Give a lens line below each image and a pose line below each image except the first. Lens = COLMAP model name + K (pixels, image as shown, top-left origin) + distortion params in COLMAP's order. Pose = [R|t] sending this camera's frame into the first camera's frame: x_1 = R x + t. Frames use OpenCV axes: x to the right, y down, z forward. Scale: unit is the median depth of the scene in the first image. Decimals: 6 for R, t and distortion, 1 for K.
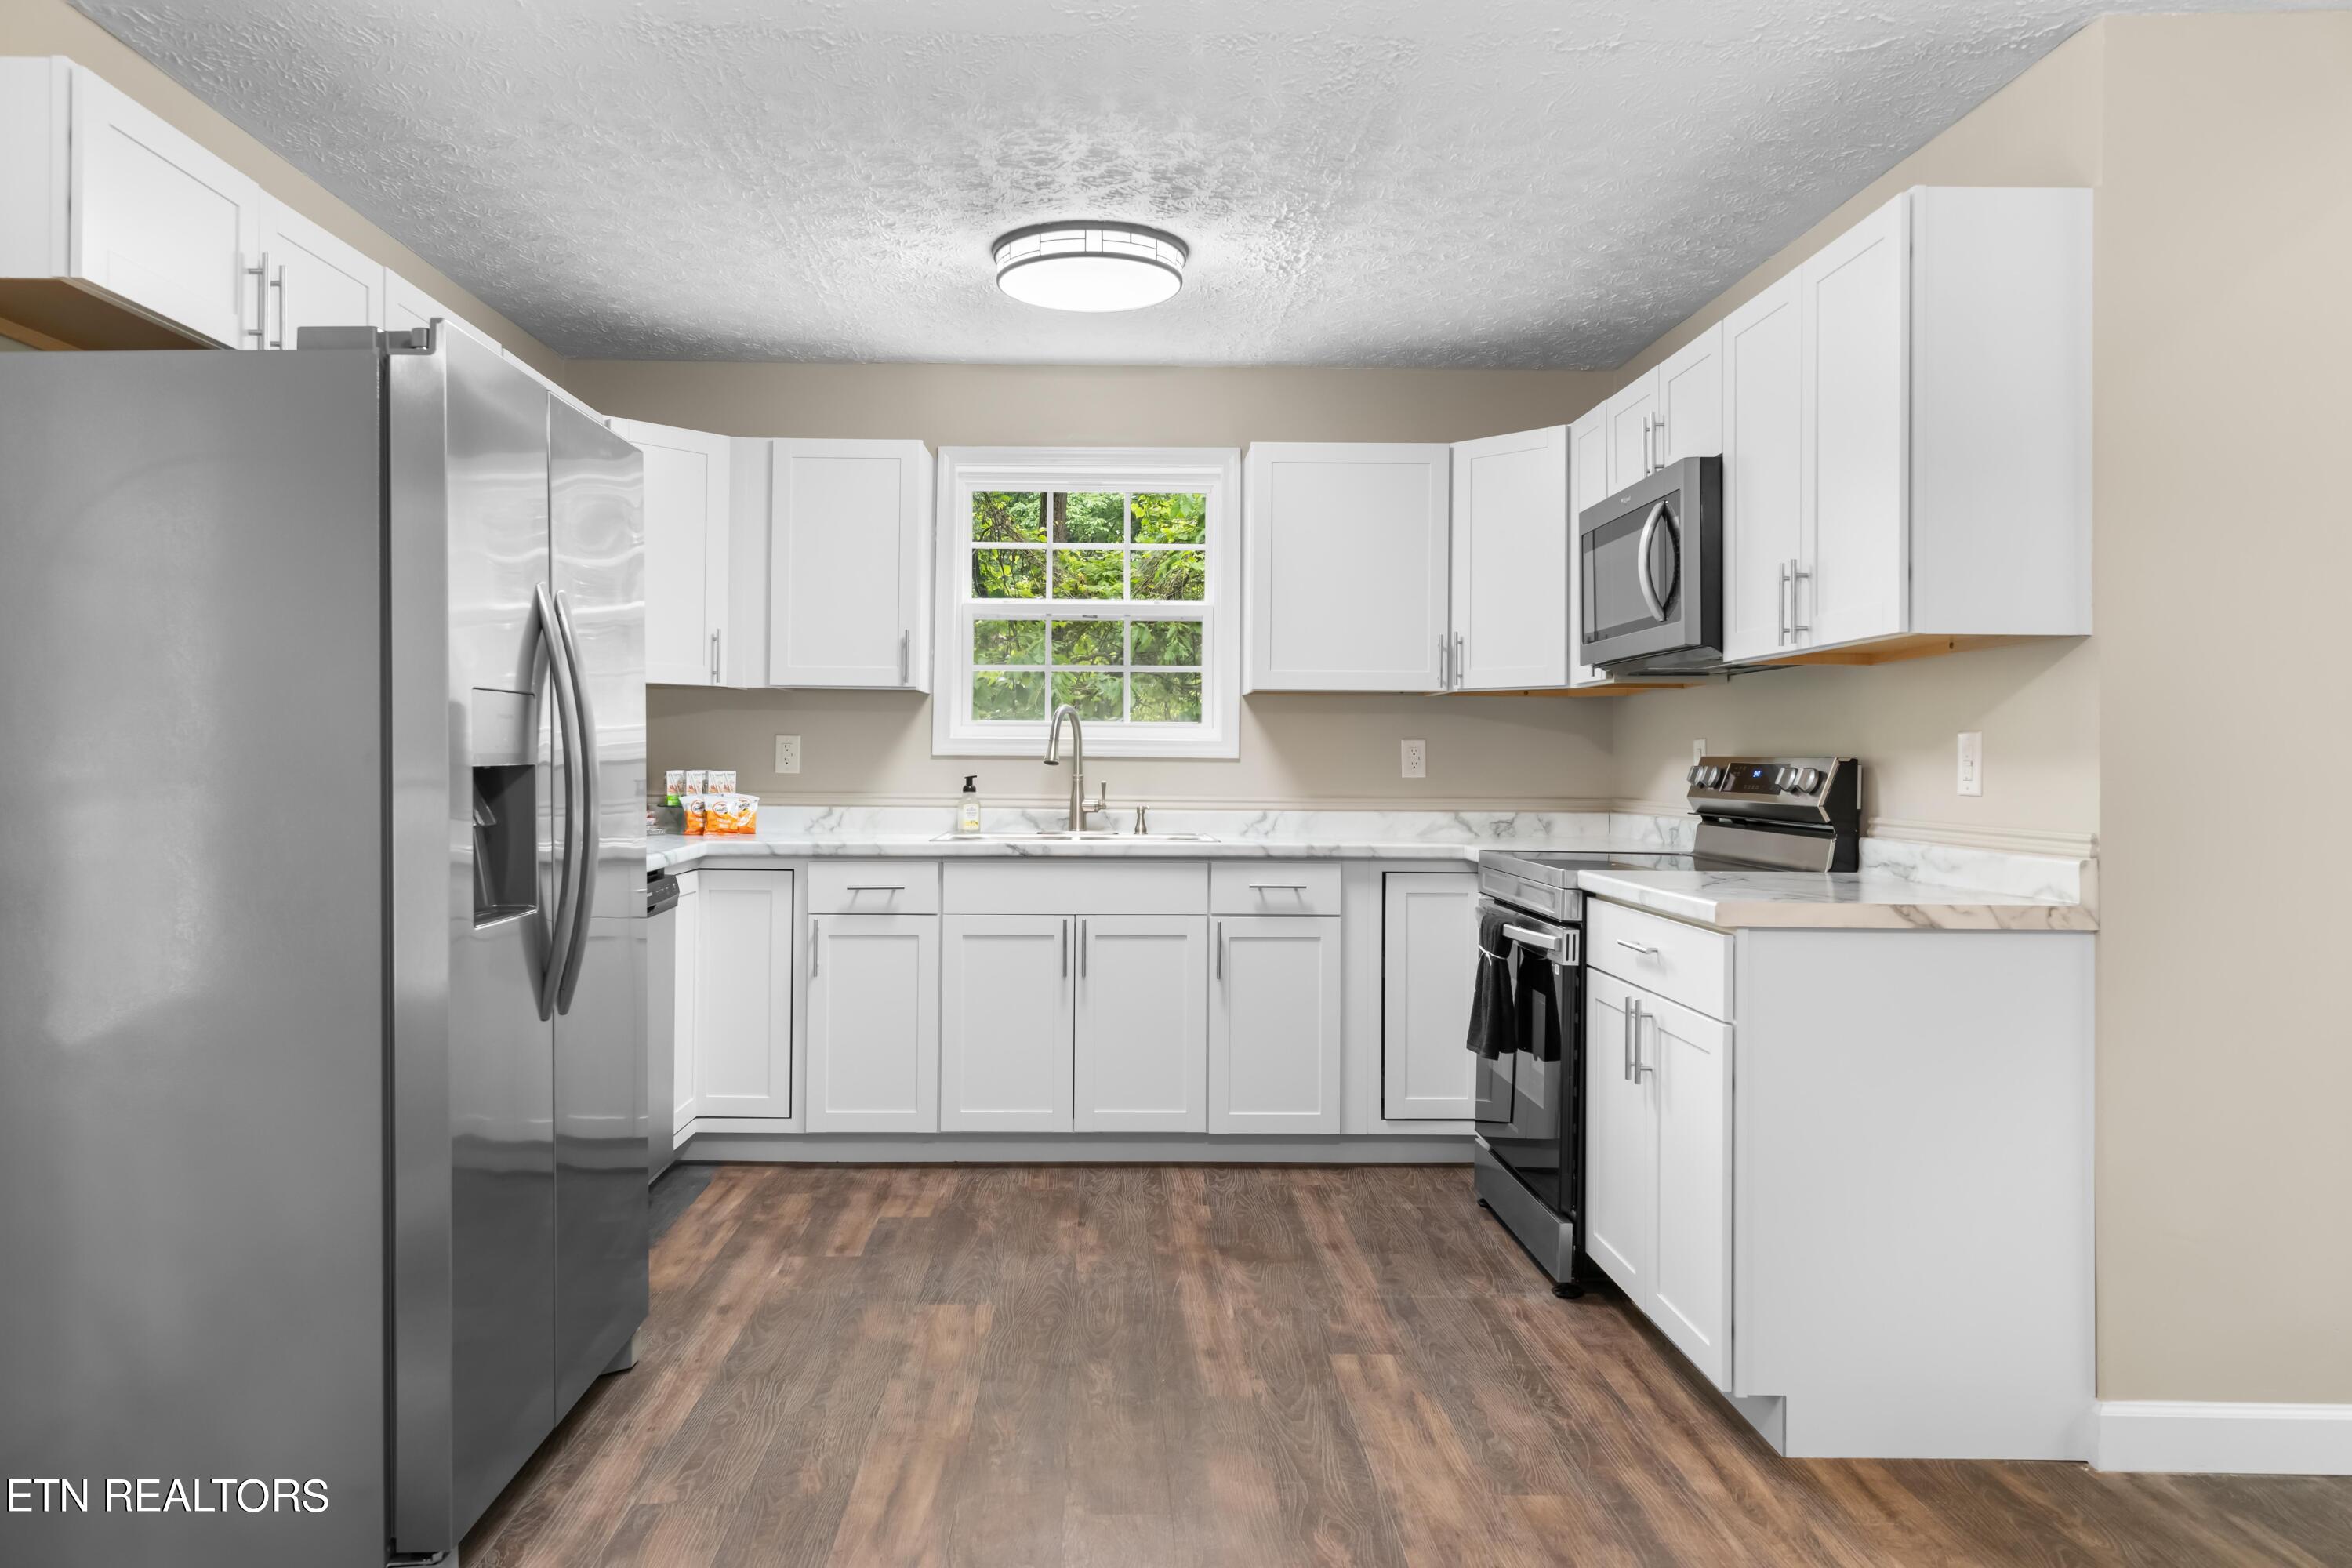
lens RADIAL K [[1561.0, 0, 1115.2], [0, 1561.0, 738.4], [0, 0, 1]] dist [0.008939, 0.000756]
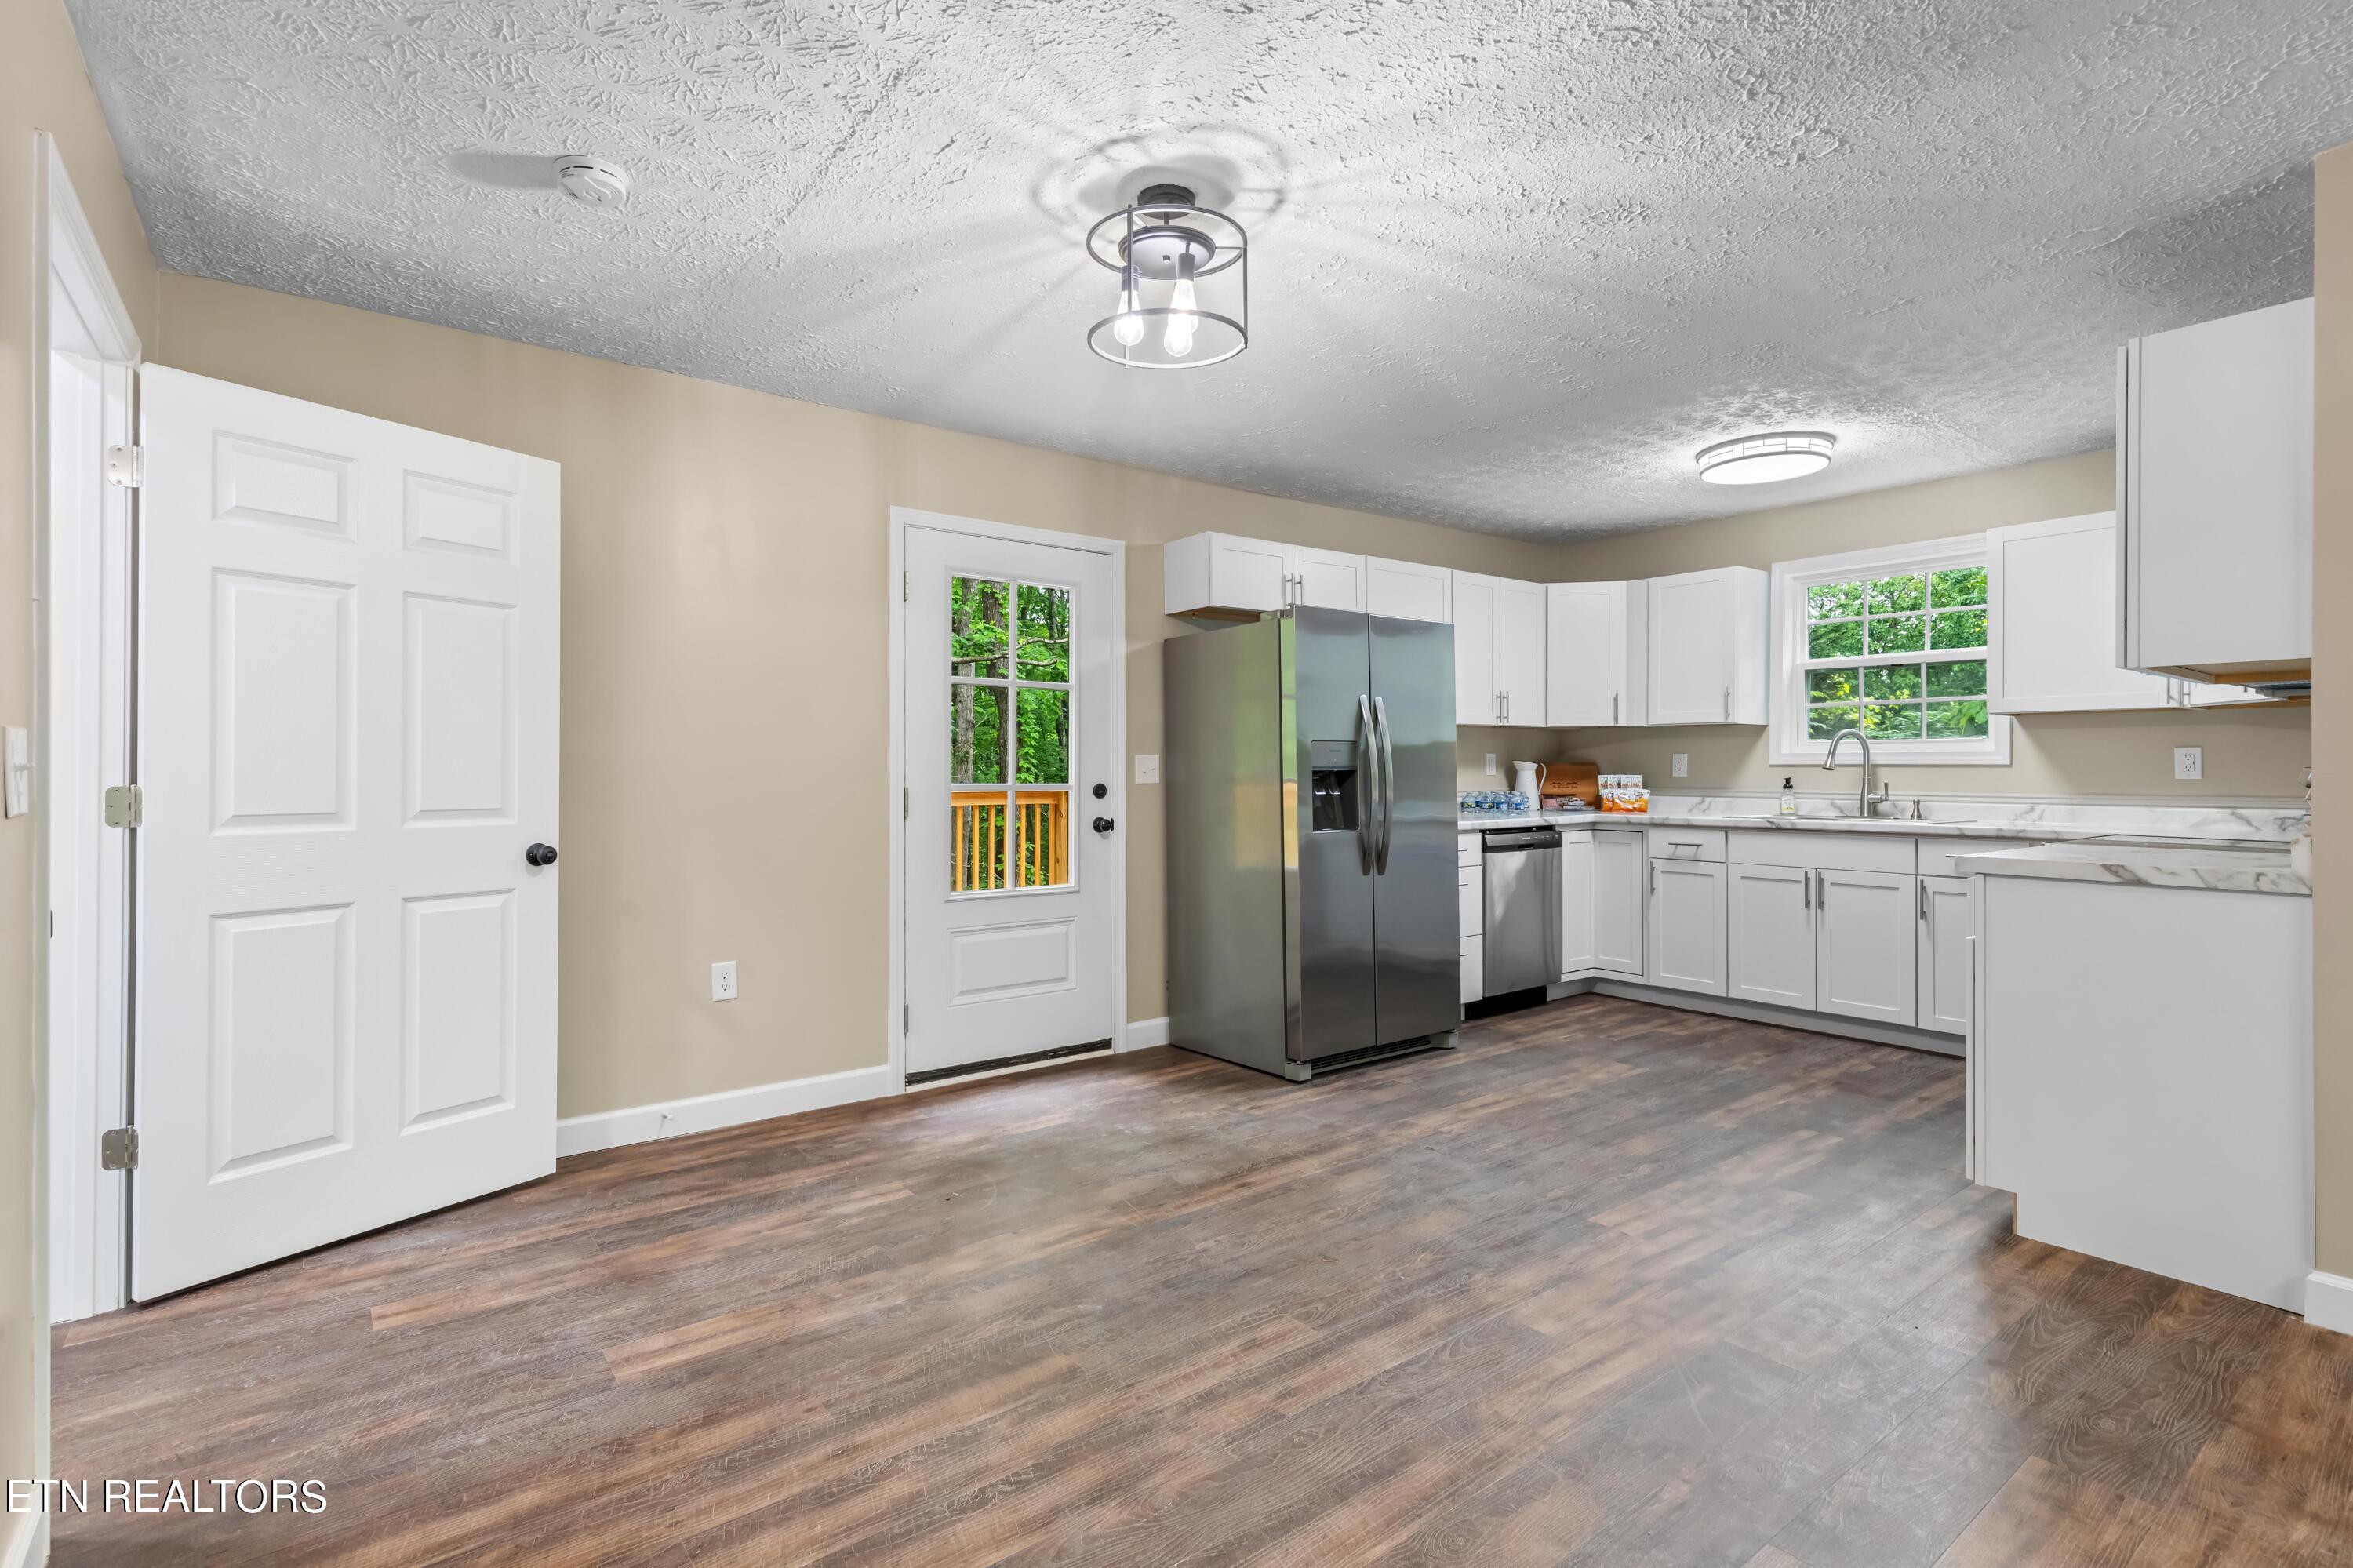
lens RADIAL K [[1121.8, 0, 1170.0], [0, 1121.8, 765.7], [0, 0, 1]] dist [0.006245, -0.000169]
pose [[0.595478, -0.010087, -0.803309, 0.574664], [0.015829, 0.999874, -0.000821, 0.004526], [0.803216, -0.012227, 0.595562, -0.187462]]
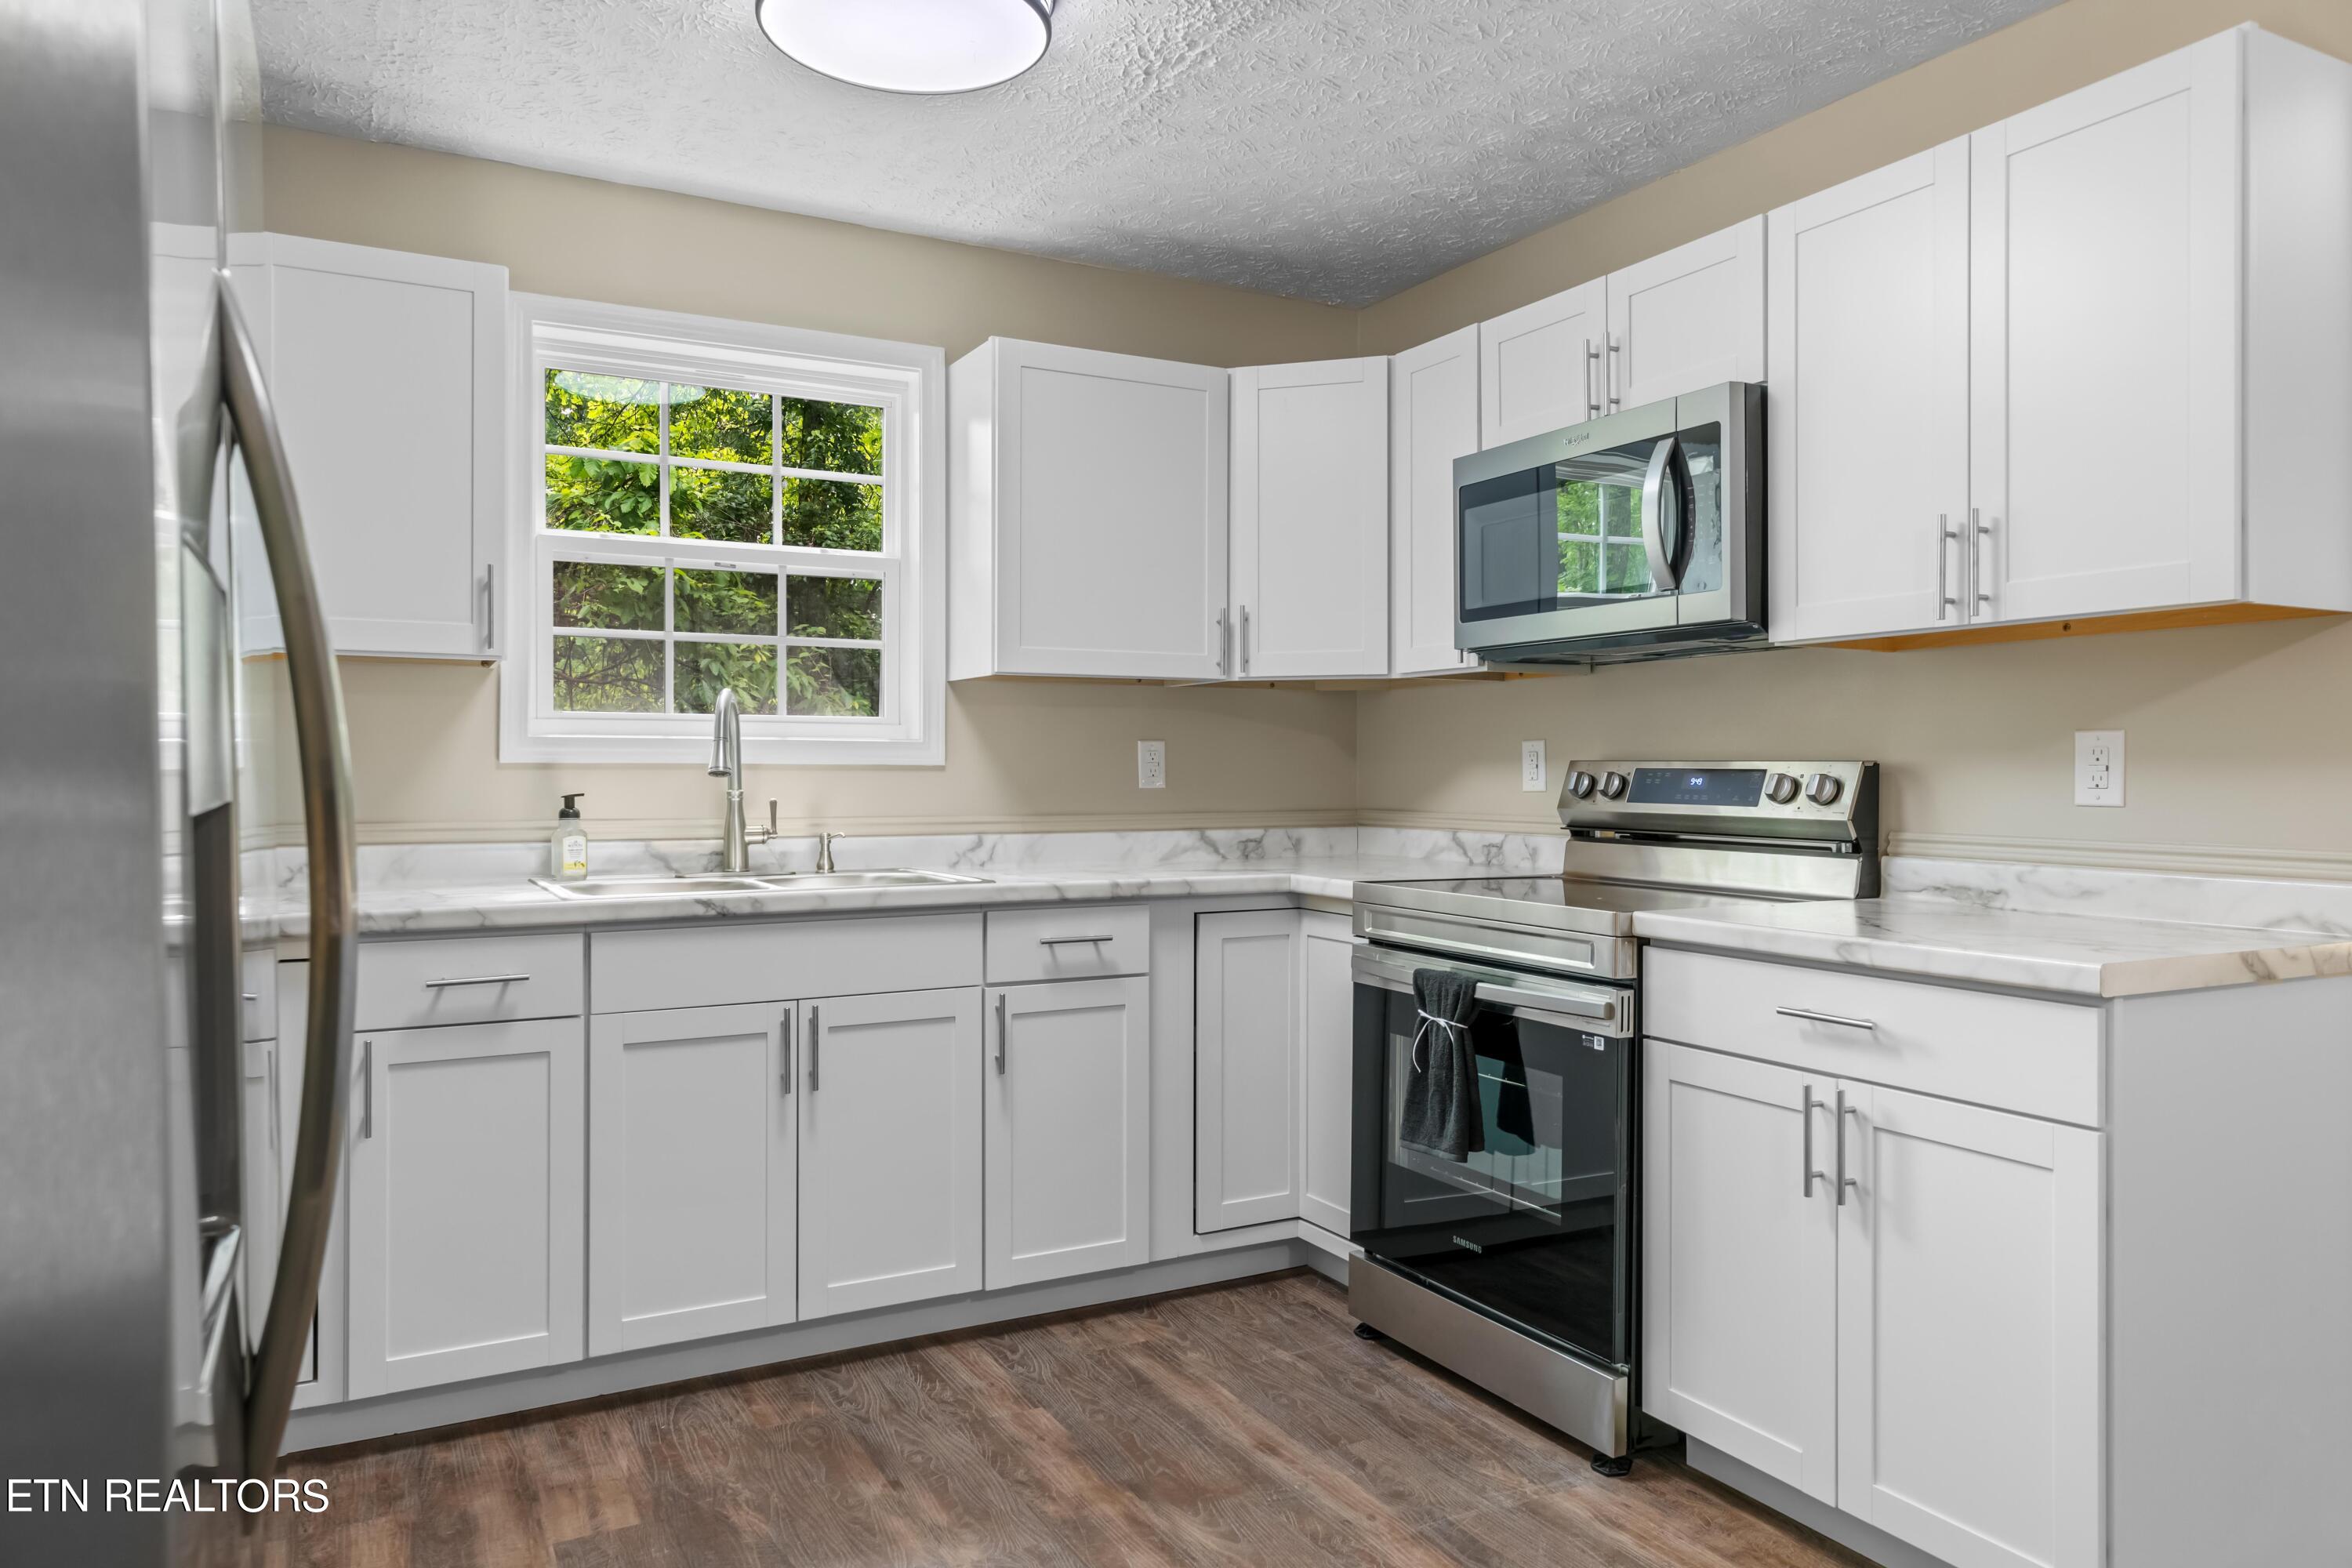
lens RADIAL K [[1543.4, 0, 1168.4], [0, 1543.4, 770.0], [0, 0, 1]] dist [0.010068, -0.001448]
pose [[0.886801, -0.006639, 0.462104, -0.228485], [-0.001389, 0.999854, 0.017030, 0.002987], [-0.462150, -0.015744, 0.886662, 0.403486]]
